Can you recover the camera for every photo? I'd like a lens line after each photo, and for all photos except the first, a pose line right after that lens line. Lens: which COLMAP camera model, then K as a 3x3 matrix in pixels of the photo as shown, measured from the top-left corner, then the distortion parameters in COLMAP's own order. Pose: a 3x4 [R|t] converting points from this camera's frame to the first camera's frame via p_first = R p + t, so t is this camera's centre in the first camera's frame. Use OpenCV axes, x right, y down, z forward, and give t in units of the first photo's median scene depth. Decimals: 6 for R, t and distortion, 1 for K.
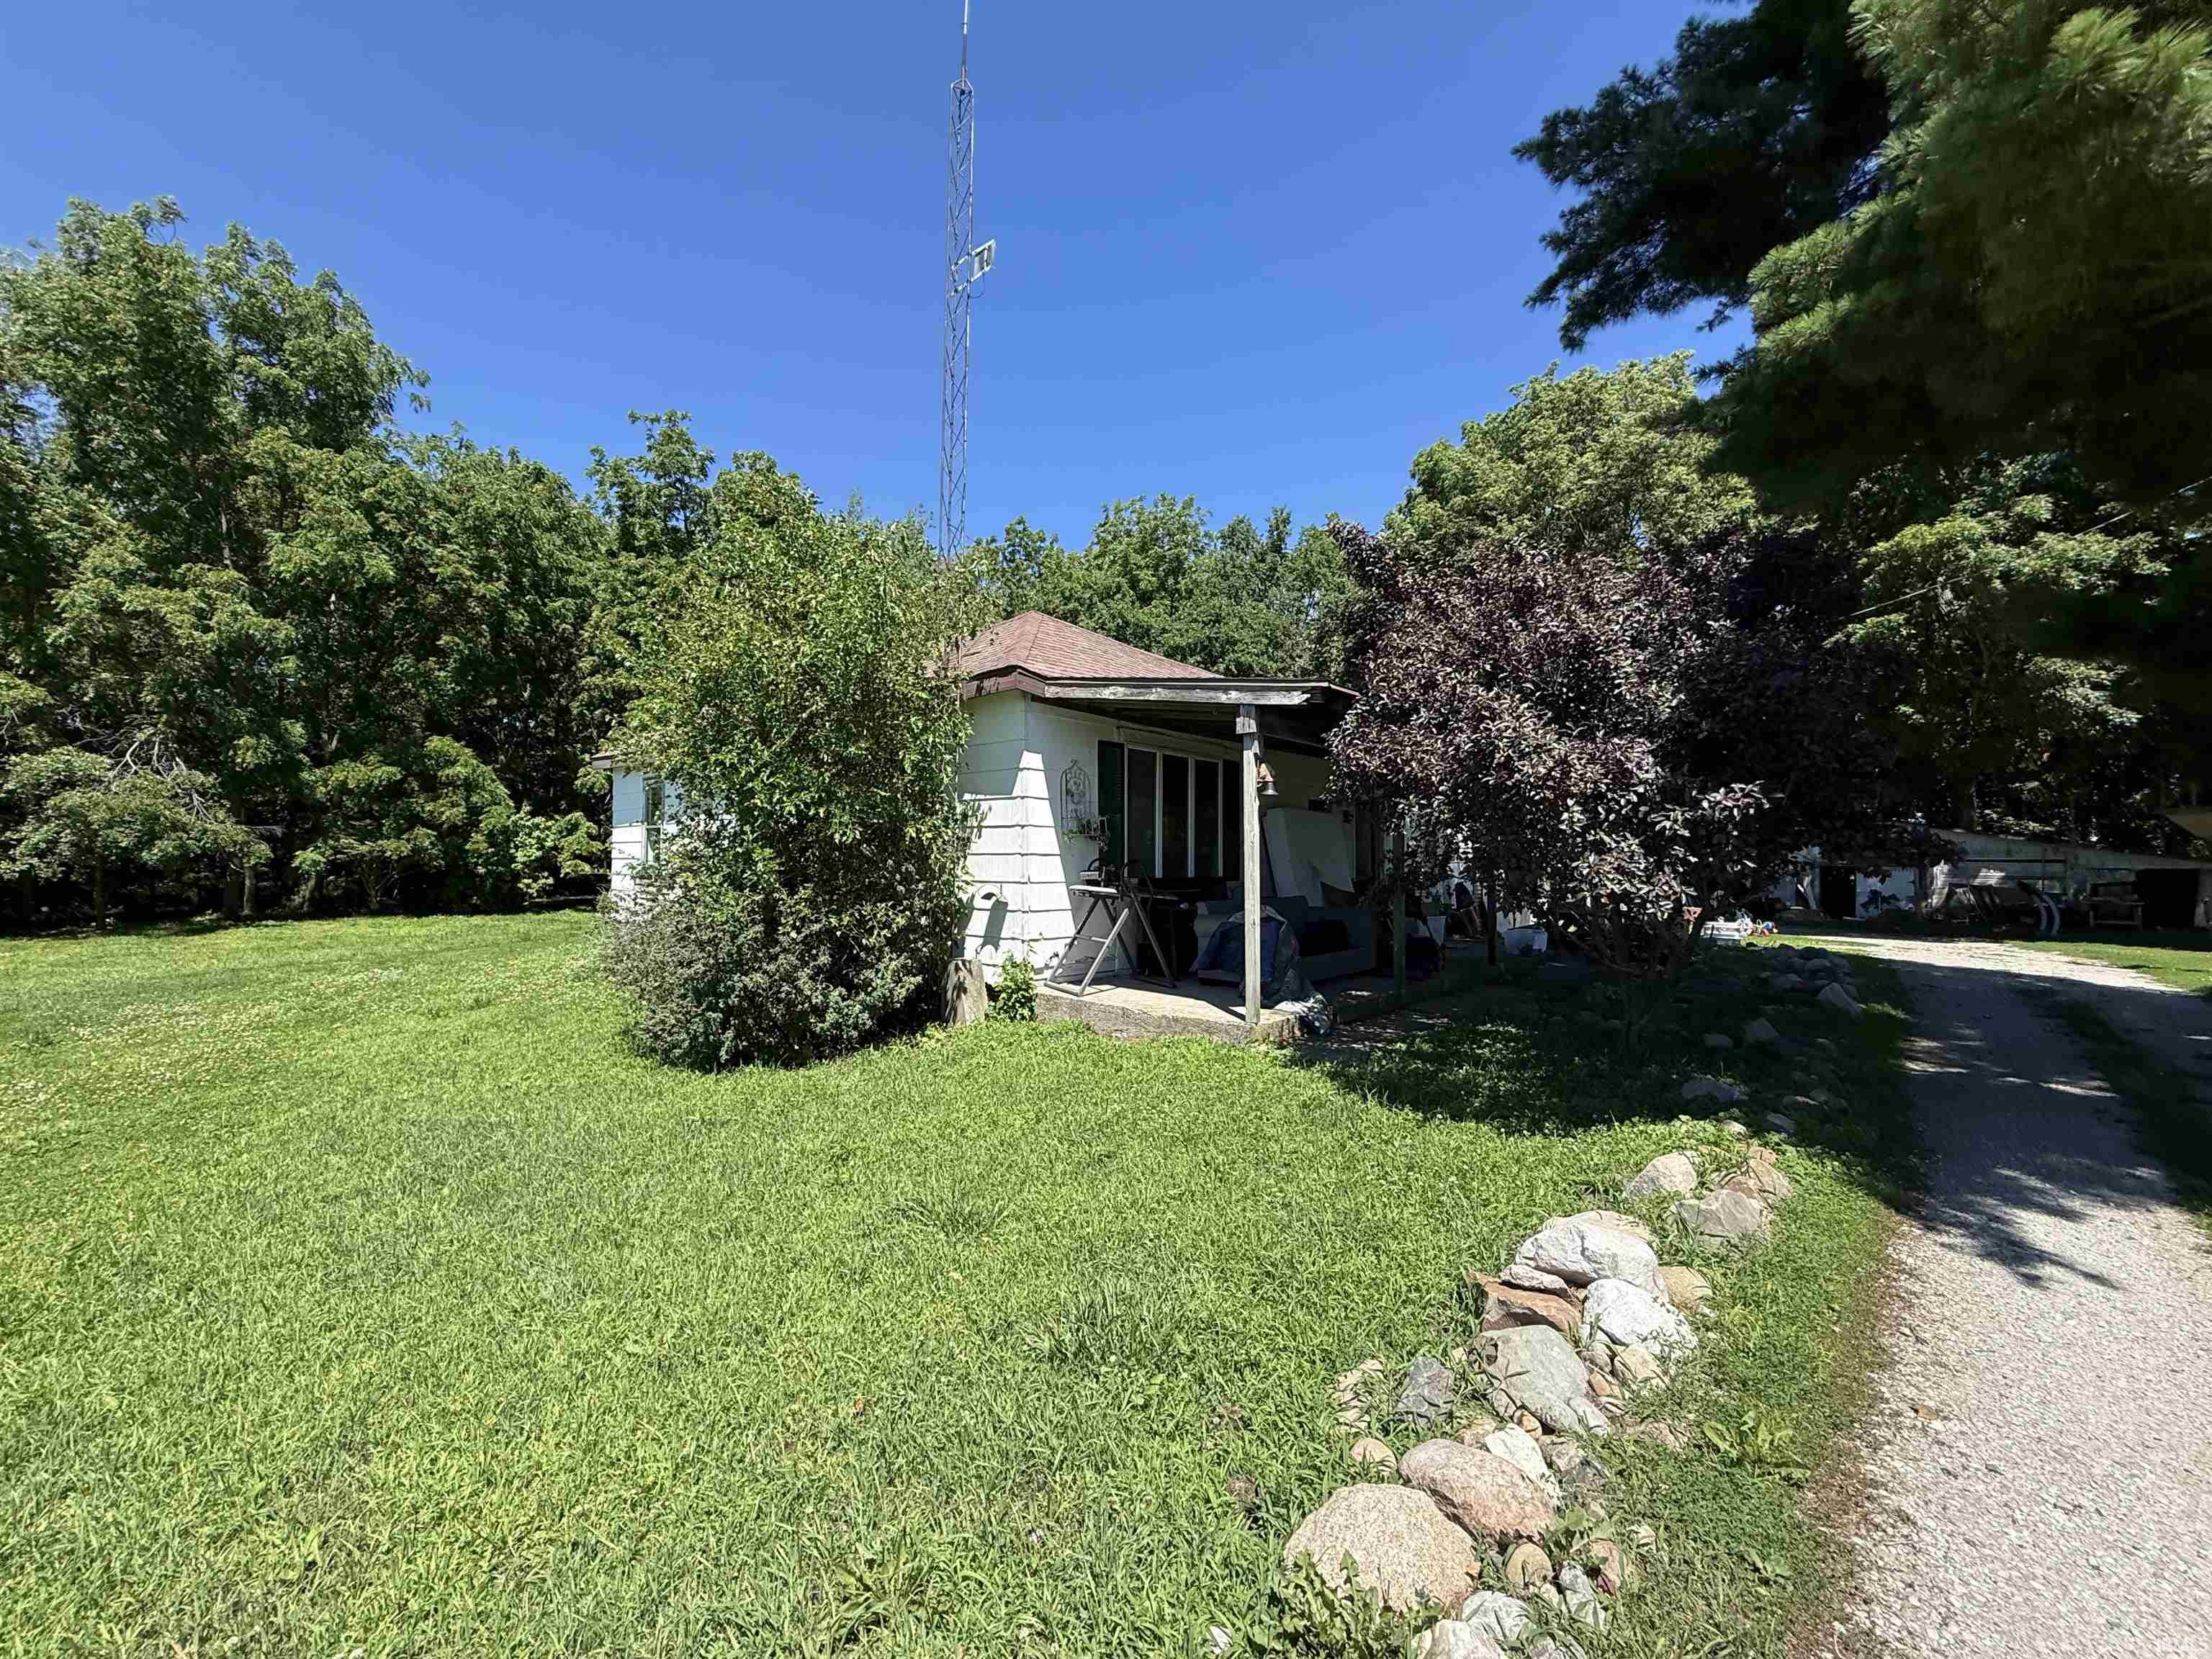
lens RADIAL K [[874.6, 0, 1096.4], [0, 874.6, 831.3], [0, 0, 1]] dist [0.000752, -0.000511]
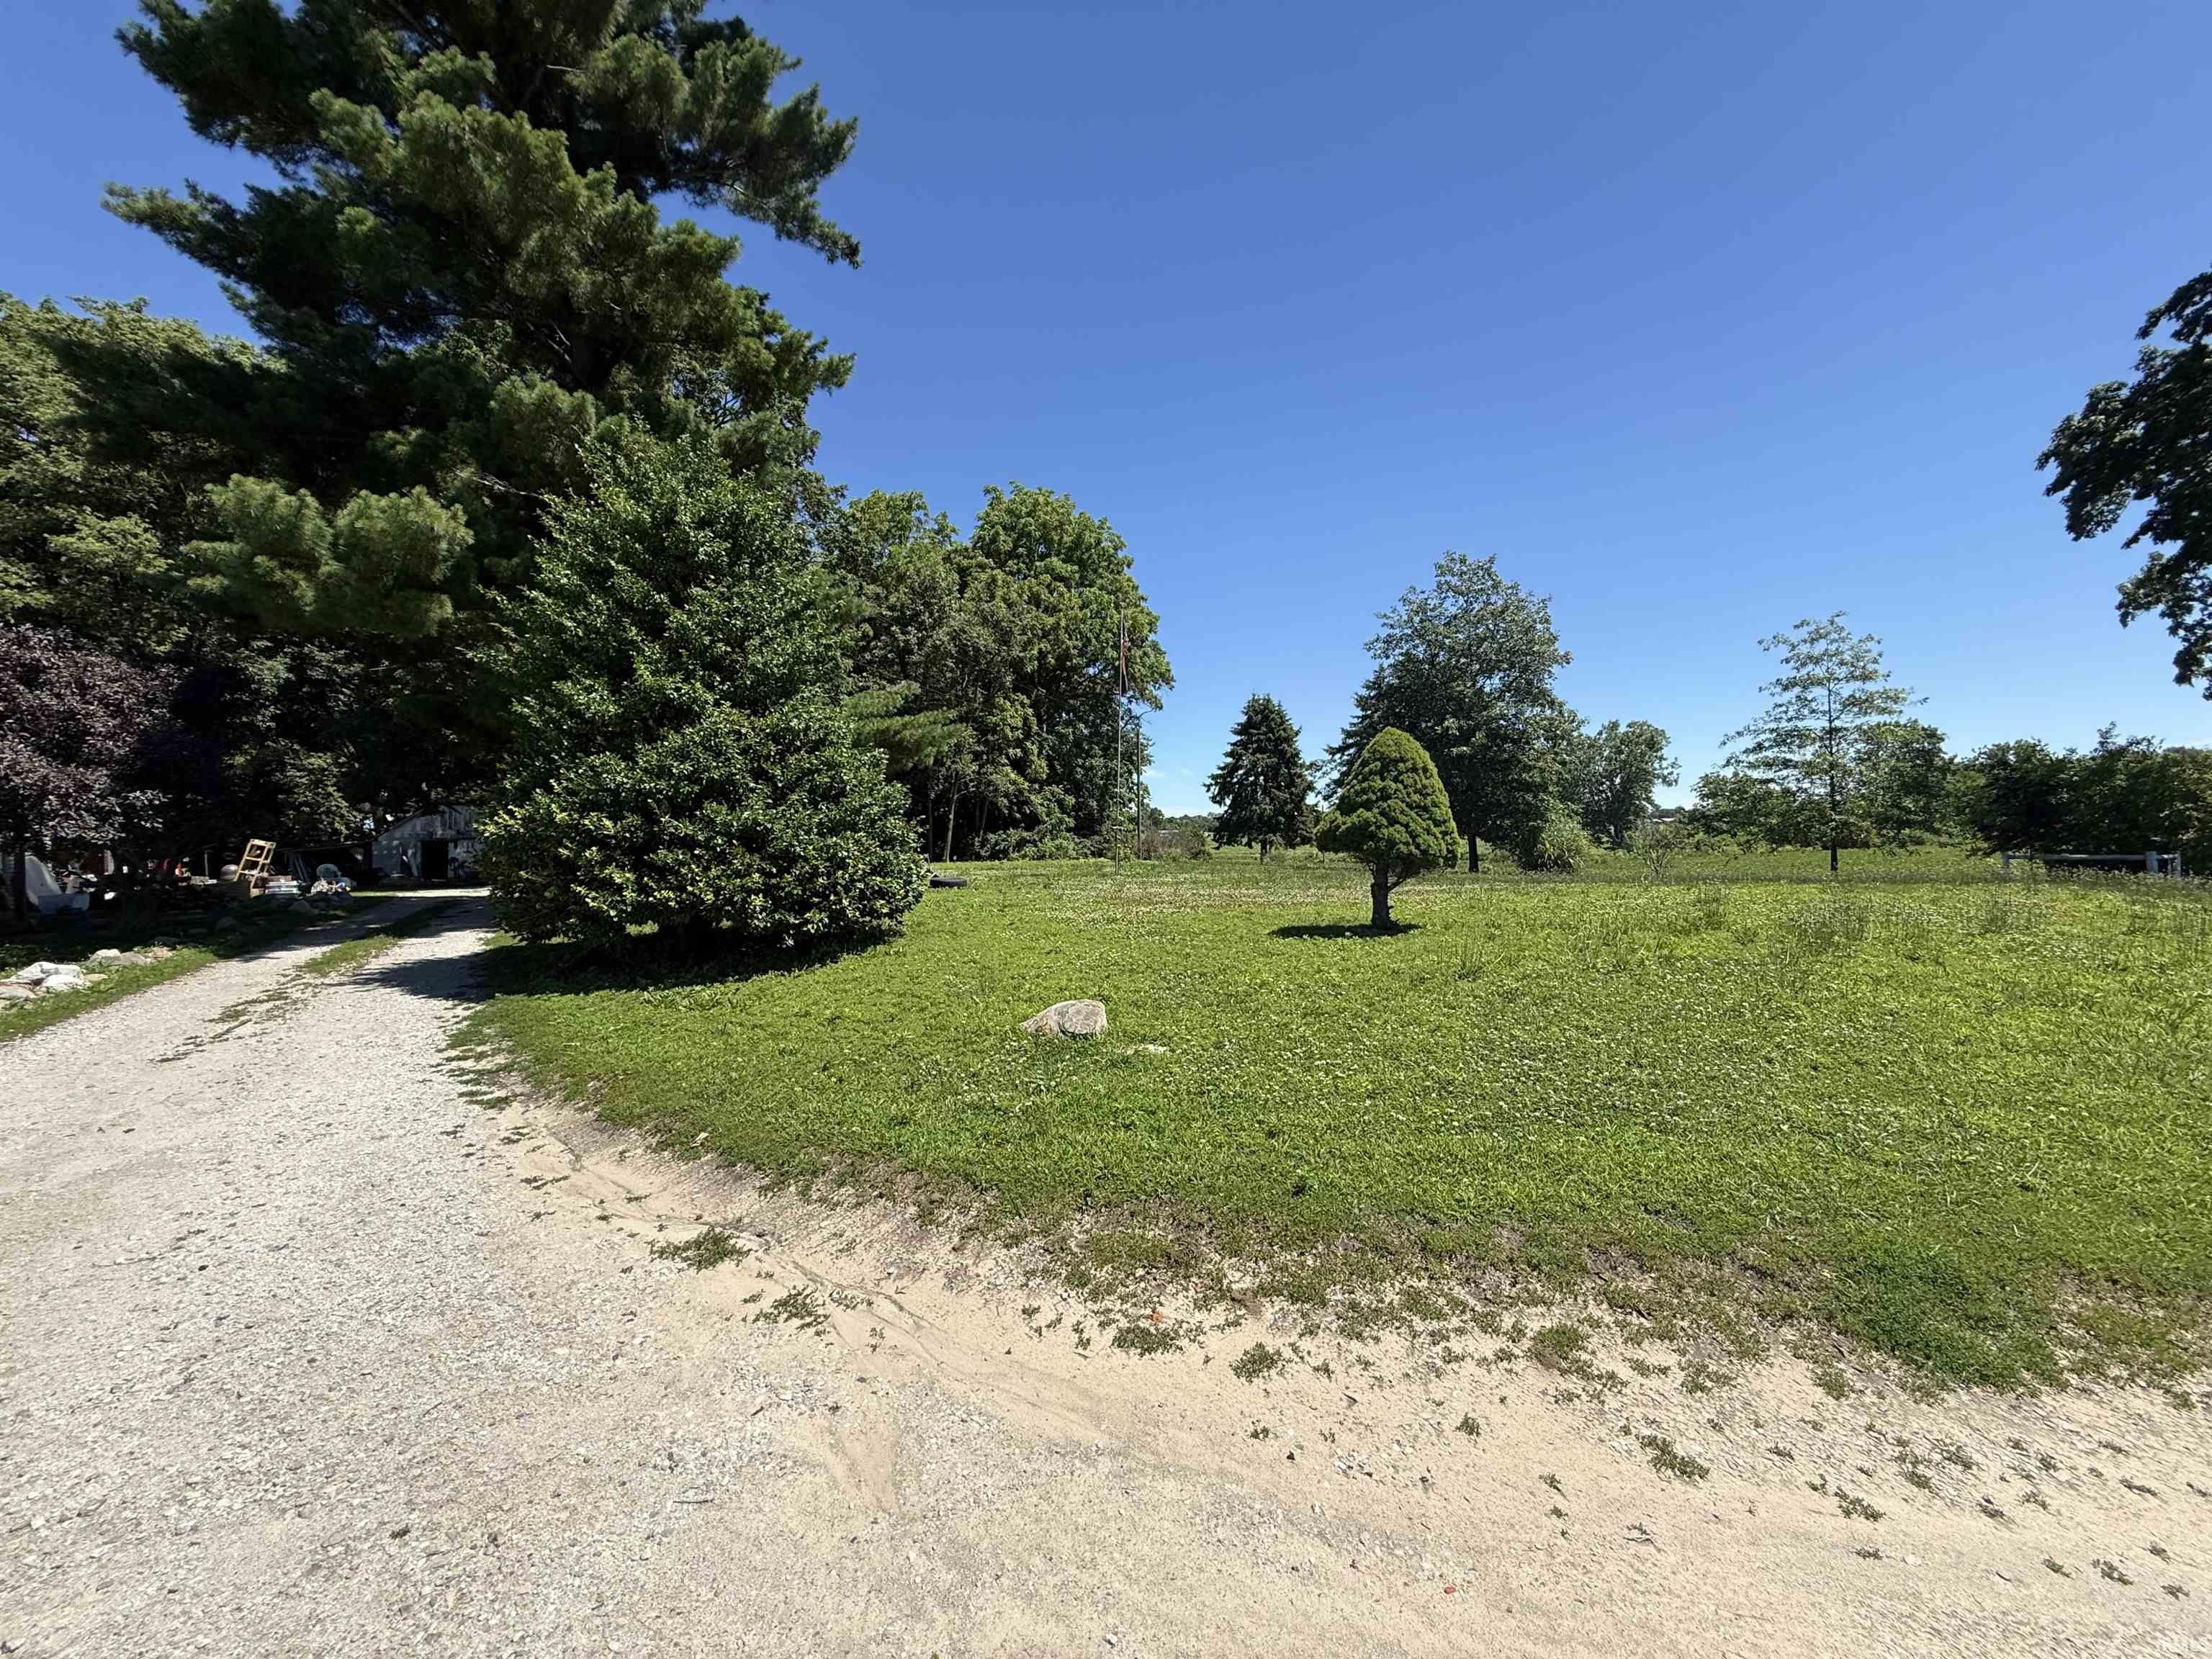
lens RADIAL K [[874.6, 0, 1108.2], [0, 874.6, 816.8], [0, 0, 1]] dist [0.000752, -0.000511]
pose [[0.266375, 0.002898, 0.963865, -0.116546], [-0.008721, 0.999962, -0.000596, -0.001423], [-0.963830, -0.008247, 0.266390, -0.291712]]
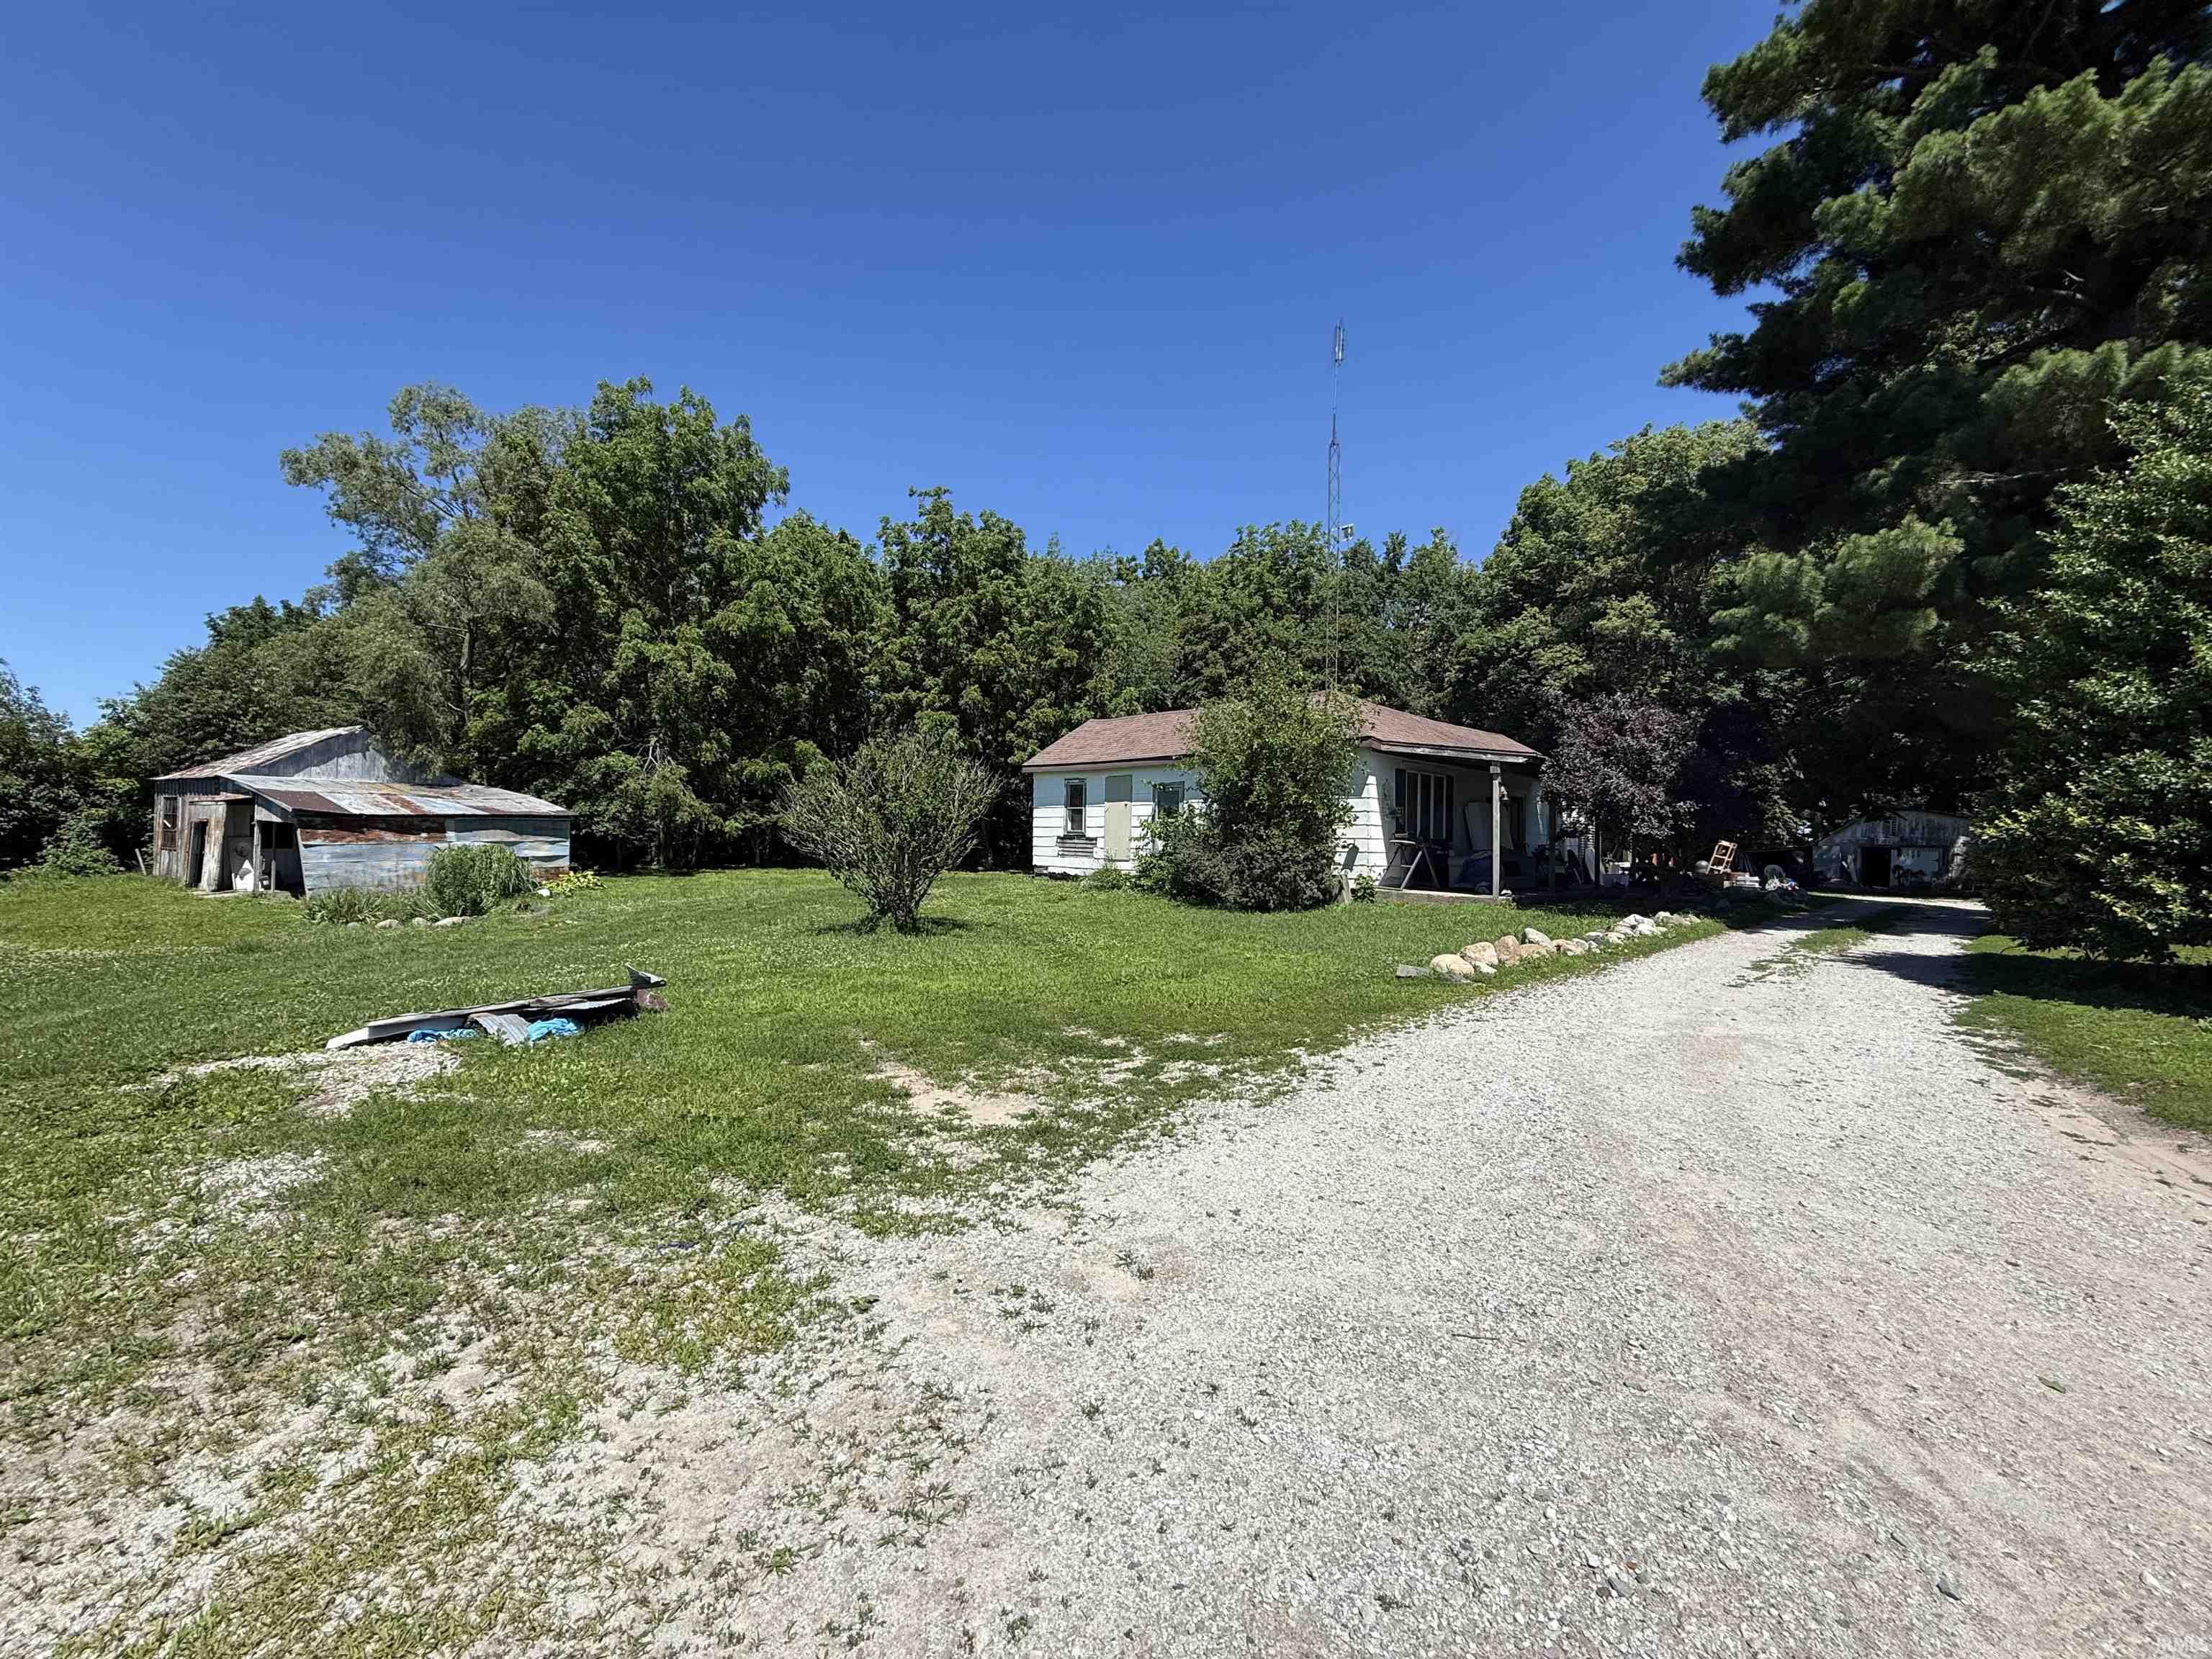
lens RADIAL K [[874.6, 0, 1099.8], [0, 874.6, 834.6], [0, 0, 1]] dist [0.000752, -0.000511]
pose [[0.997391, 0.011224, -0.071312, -0.169075], [-0.009332, 0.999597, 0.026807, -0.000333], [0.071584, -0.026072, 0.997094, -0.334029]]
